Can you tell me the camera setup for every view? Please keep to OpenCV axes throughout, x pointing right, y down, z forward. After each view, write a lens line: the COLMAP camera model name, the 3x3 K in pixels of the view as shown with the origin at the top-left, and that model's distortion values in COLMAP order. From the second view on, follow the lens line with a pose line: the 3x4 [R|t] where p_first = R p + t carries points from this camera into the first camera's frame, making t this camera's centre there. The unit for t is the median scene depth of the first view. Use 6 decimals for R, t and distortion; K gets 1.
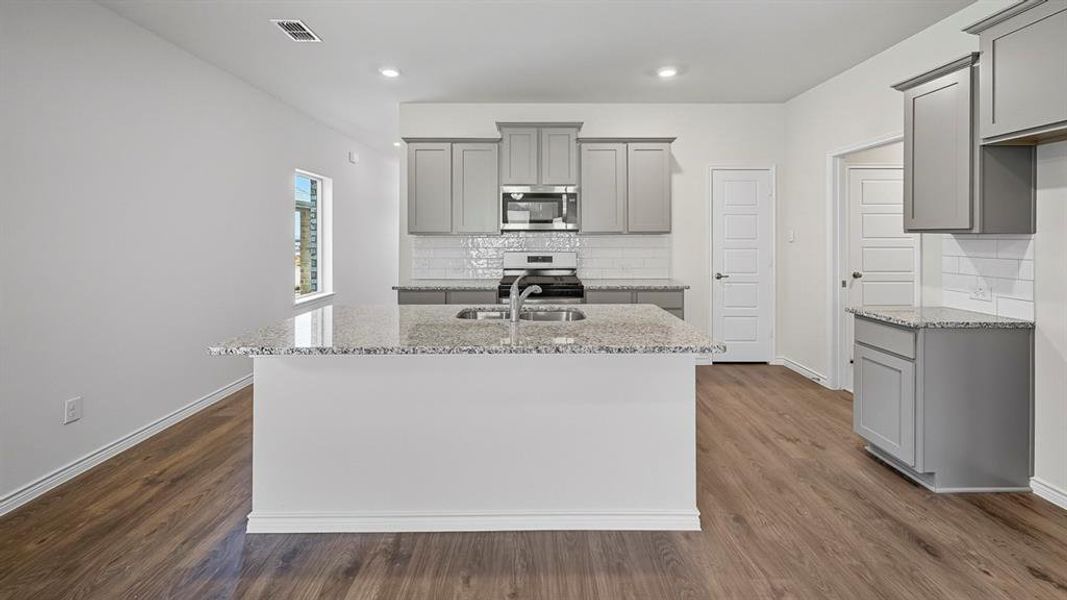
lens RADIAL K [[434.8, 0, 534.3], [0, 434.8, 236.9], [0, 0, 1]] dist [-0.002671, -0.000207]
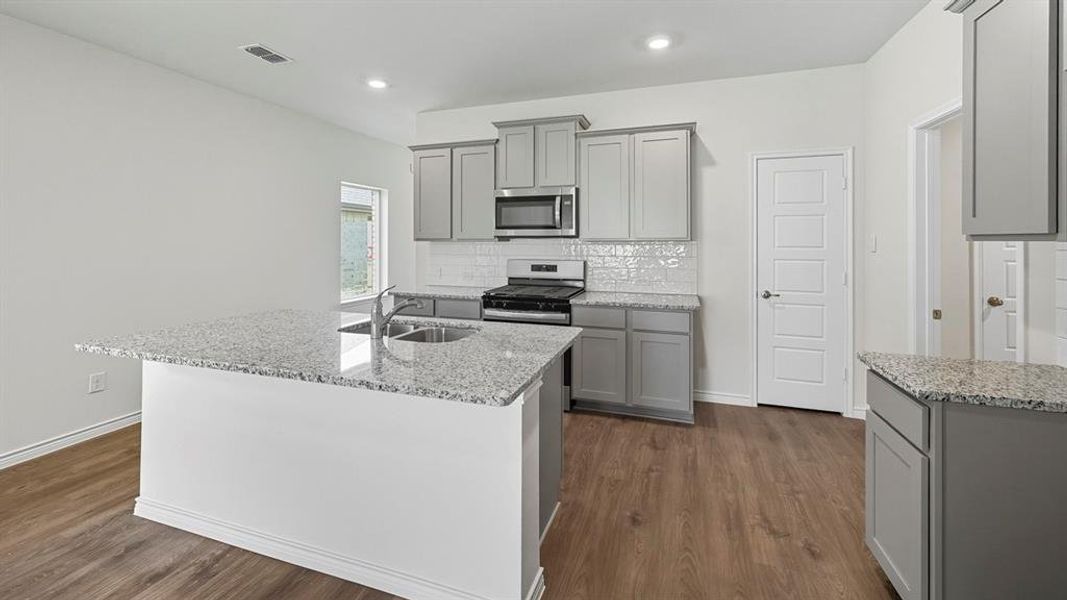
lens RADIAL K [[431.0, 0, 535.6], [0, 431.0, 240.4], [0, 0, 1]] dist [0.000414, -0.000019]
pose [[0.945205, 0.001029, -0.326477, 0.310923], [-0.002000, 0.999995, -0.002640, -0.004752], [0.326473, 0.003149, 0.945201, 0.142357]]
